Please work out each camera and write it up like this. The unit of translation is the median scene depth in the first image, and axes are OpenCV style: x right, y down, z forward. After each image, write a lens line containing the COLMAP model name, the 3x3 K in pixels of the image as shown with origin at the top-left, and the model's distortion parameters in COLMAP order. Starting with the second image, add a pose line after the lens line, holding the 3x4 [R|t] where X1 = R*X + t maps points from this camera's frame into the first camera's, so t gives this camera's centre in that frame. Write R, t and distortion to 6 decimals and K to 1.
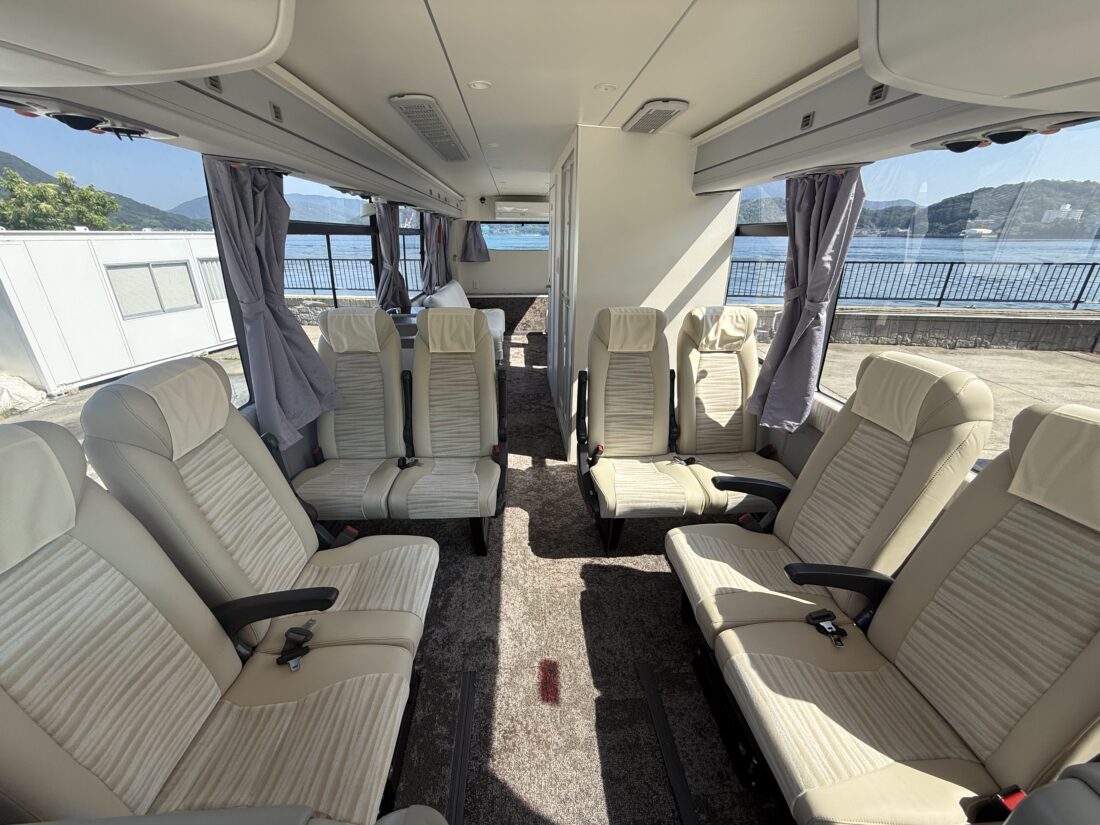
lens RADIAL K [[438.6, 0, 547.4], [0, 438.6, 412.9], [0, 0, 1]] dist [-0.002135, 0.000321]
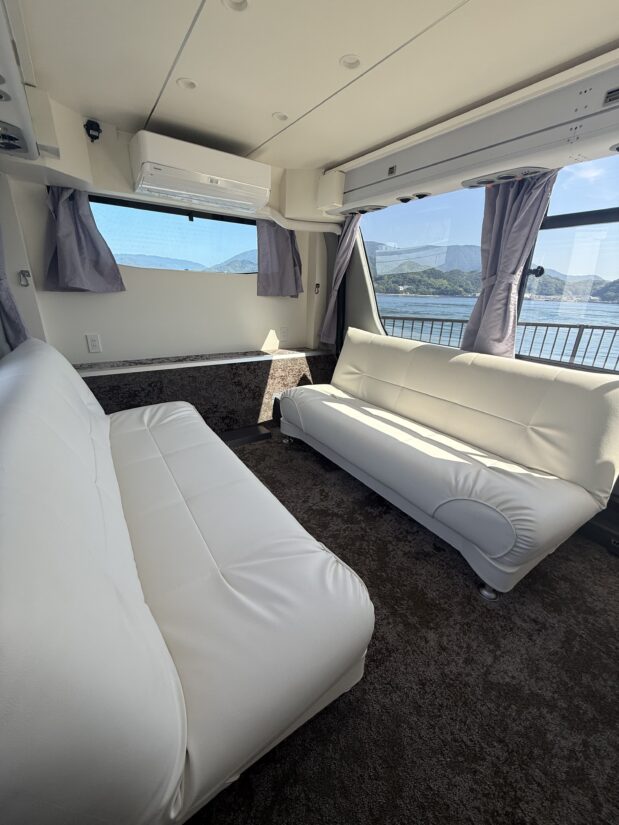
lens RADIAL K [[329.0, 0, 310.5], [0, 329.0, 409.9], [0, 0, 1]] dist [-0.002135, 0.000321]
pose [[0.862746, -0.150362, 0.482764, -0.446625], [0.163874, 0.986377, 0.014360, -0.607998], [-0.478347, 0.066724, 0.875633, 1.894922]]
